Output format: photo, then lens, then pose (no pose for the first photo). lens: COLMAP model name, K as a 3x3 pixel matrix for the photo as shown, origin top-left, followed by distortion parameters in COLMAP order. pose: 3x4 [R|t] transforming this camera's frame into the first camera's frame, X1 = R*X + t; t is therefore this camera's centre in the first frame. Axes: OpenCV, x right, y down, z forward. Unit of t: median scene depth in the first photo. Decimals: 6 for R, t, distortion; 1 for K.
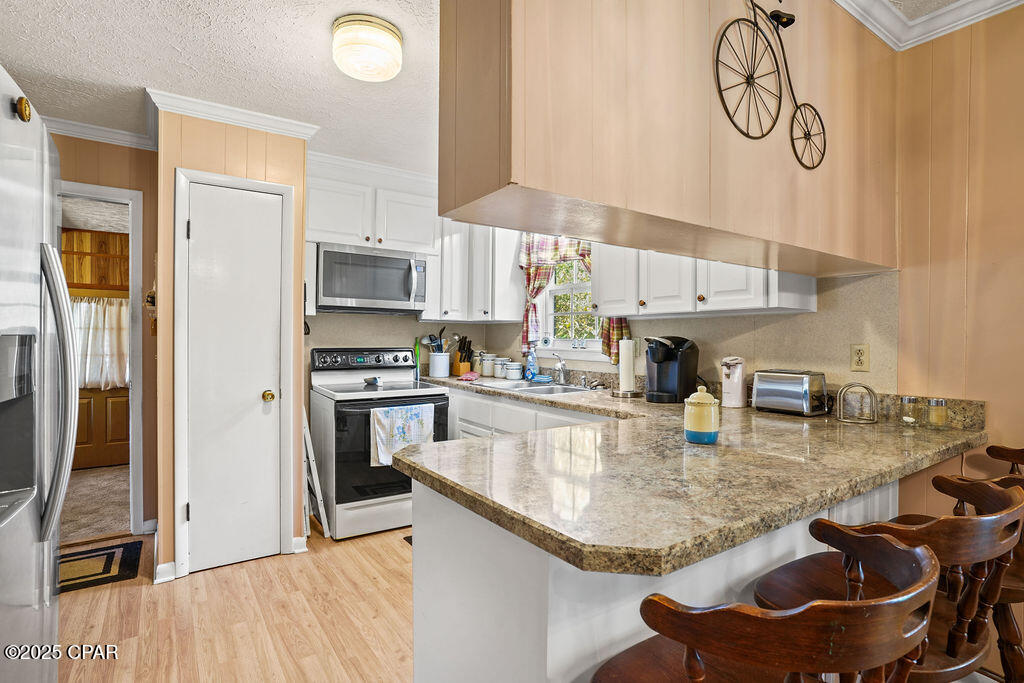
lens RADIAL K [[506.2, 0, 487.6], [0, 506.2, 340.2], [0, 0, 1]] dist [-0.009501, 0.003258]
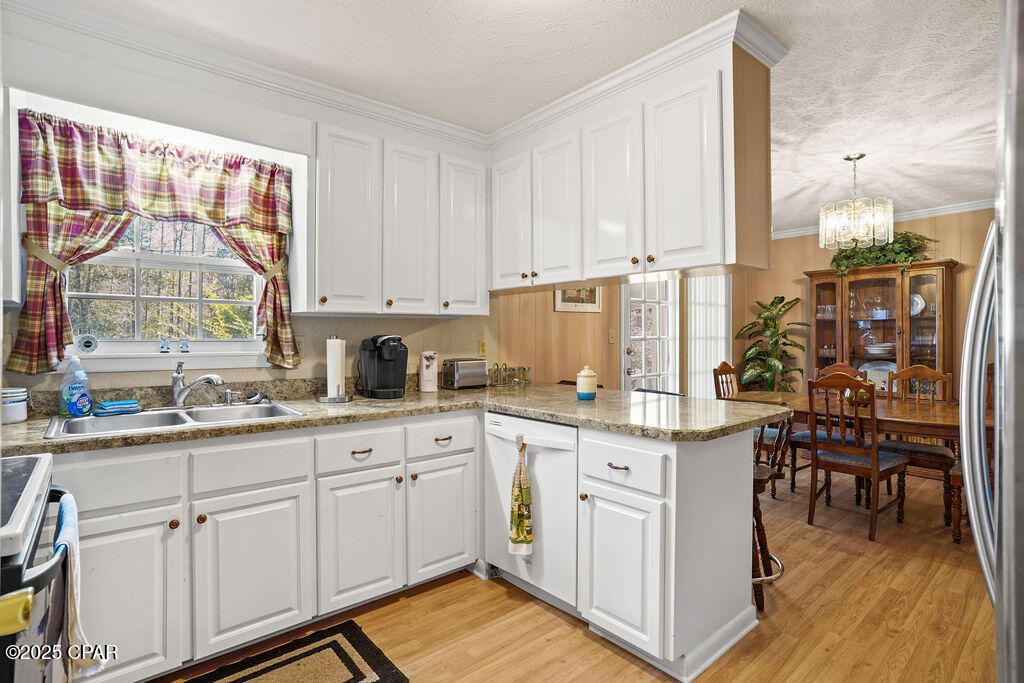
lens RADIAL K [[506.2, 0, 506.4], [0, 506.2, 337.9], [0, 0, 1]] dist [-0.009501, 0.003258]
pose [[-0.084300, -0.007732, 0.996410, -0.839332], [0.002473, 0.999965, 0.007969, -0.010120], [-0.996437, 0.003136, -0.084278, 0.974515]]
